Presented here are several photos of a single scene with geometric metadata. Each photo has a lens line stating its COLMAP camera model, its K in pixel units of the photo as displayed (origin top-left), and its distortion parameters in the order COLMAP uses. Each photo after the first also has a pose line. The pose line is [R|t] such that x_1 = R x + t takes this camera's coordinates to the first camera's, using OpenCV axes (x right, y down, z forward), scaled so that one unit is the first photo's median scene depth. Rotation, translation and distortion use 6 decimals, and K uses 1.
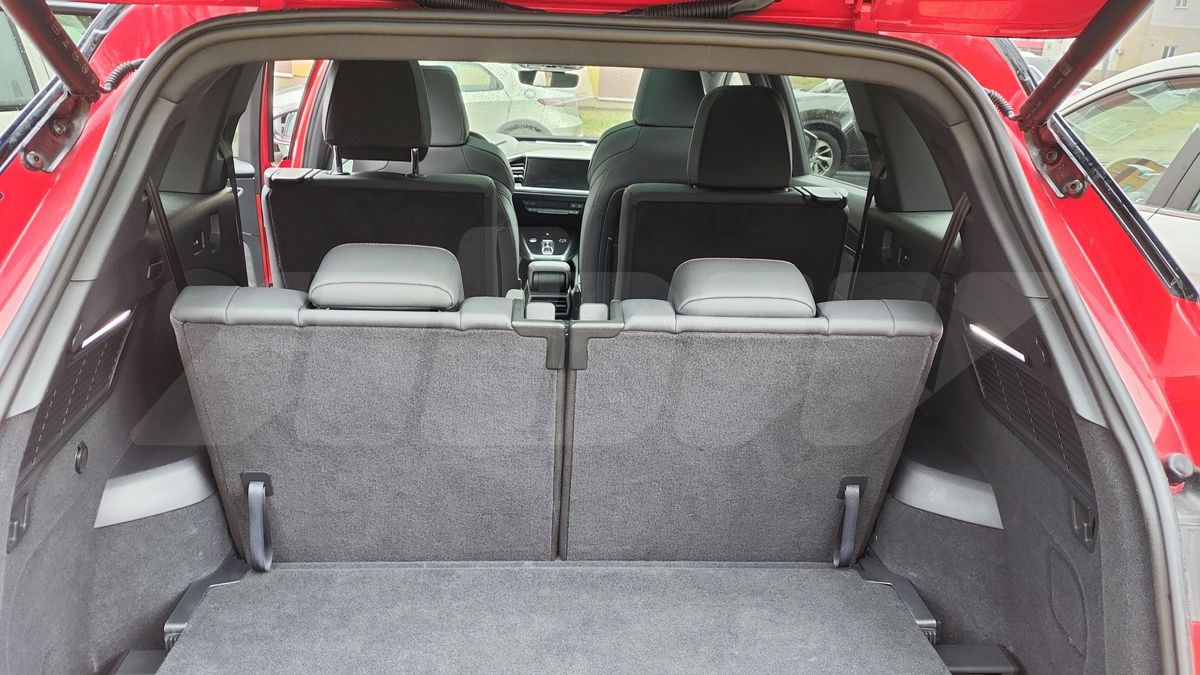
lens RADIAL K [[867.4, 0, 603.3], [0, 867.4, 337.1], [0, 0, 1]] dist [0.047603, -0.080962]
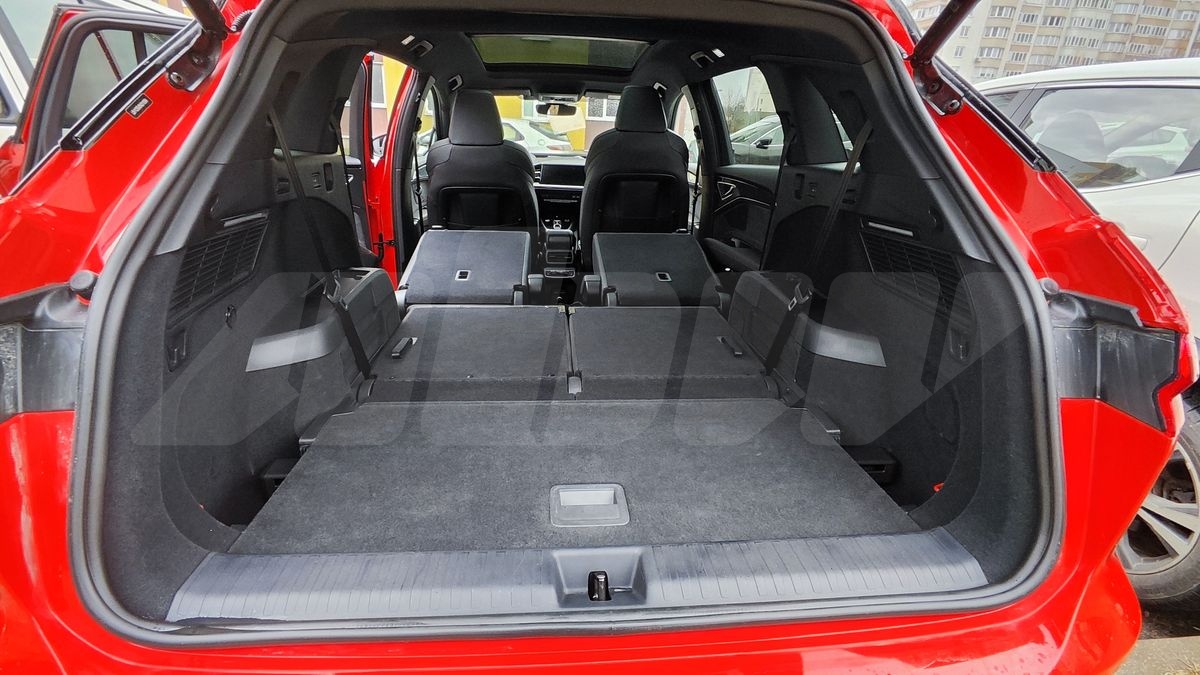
lens RADIAL K [[542.1, 0, 597.7], [0, 542.1, 340.2], [0, 0, 1]] dist [-0.013423, 0.005085]
pose [[0.999767, -0.015265, 0.015278, -0.033178], [0.014323, 0.998097, 0.059969, 0.127412], [-0.016165, -0.059737, 0.998083, 0.135372]]
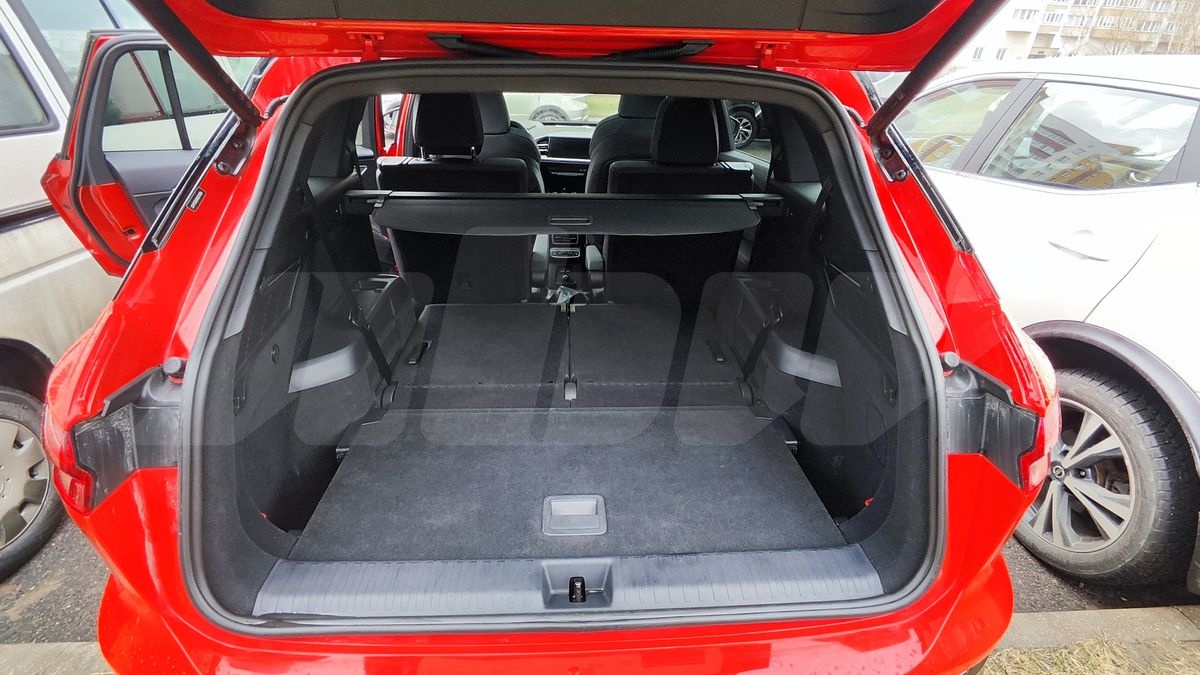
lens RADIAL K [[542.1, 0, 598.1], [0, 542.1, 338.4], [0, 0, 1]] dist [-0.013423, 0.005085]
pose [[0.999898, -0.009159, -0.010914, 0.015531], [0.010812, 0.986636, 0.162578, -0.044926], [0.009279, -0.162679, 0.986635, 0.013206]]
